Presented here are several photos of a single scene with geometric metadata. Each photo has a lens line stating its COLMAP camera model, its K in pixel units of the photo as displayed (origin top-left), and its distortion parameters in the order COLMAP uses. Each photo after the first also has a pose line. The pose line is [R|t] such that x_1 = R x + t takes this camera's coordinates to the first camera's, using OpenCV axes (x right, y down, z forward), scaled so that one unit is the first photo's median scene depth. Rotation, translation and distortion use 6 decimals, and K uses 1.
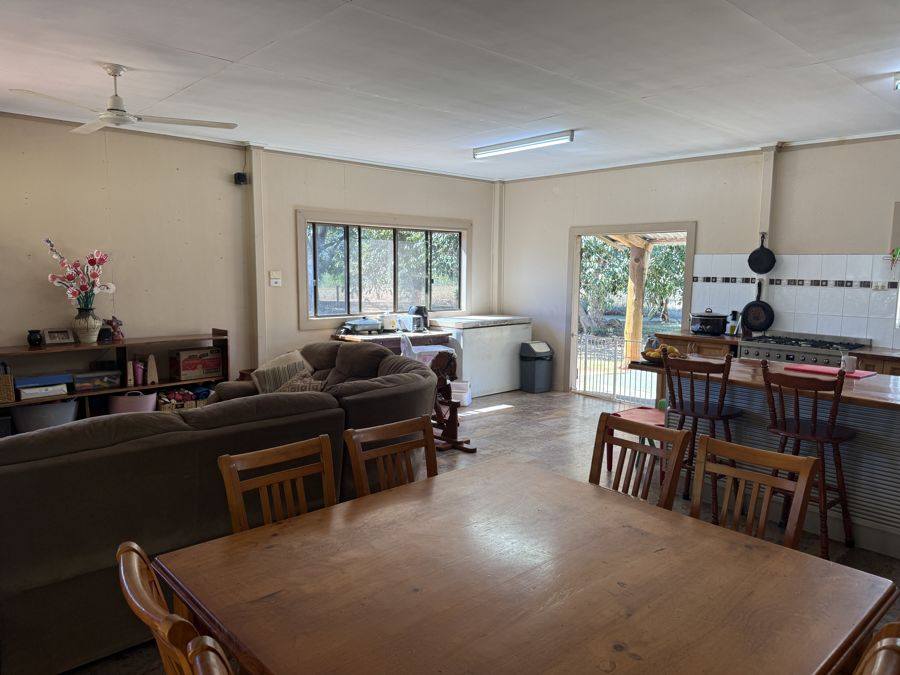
lens RADIAL K [[617.0, 0, 450.0], [0, 617.0, 337.5], [0, 0, 1]] dist [-0.002240, -0.000131]
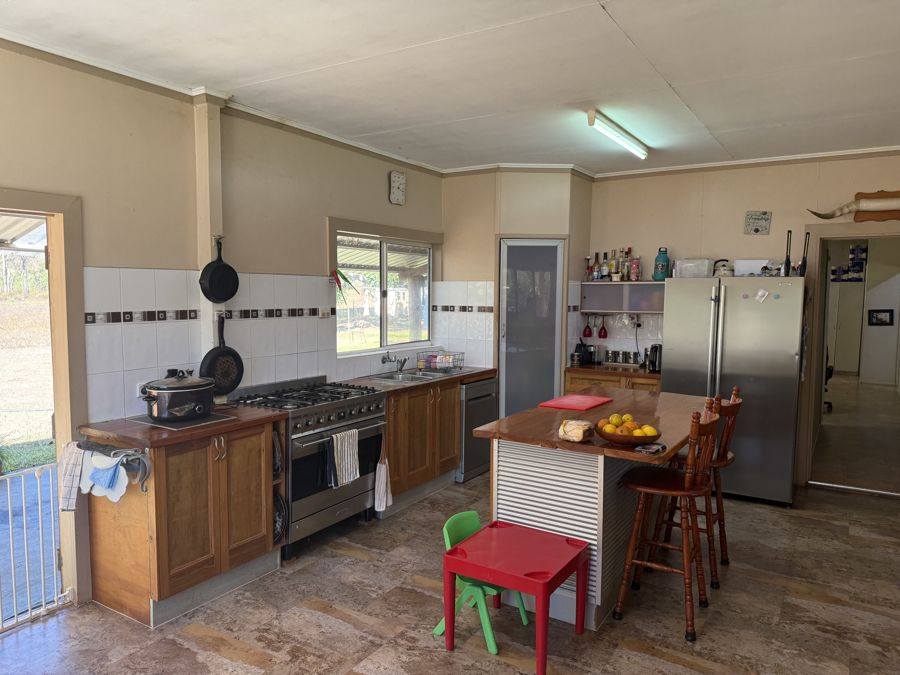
lens RADIAL K [[617.0, 0, 450.0], [0, 617.0, 337.5], [0, 0, 1]] dist [-0.002240, -0.000131]
pose [[-0.301026, -0.071636, 0.950921, -0.159350], [0.111930, 0.987628, 0.109834, -0.111342], [-0.947024, 0.139500, -0.289284, 0.966966]]
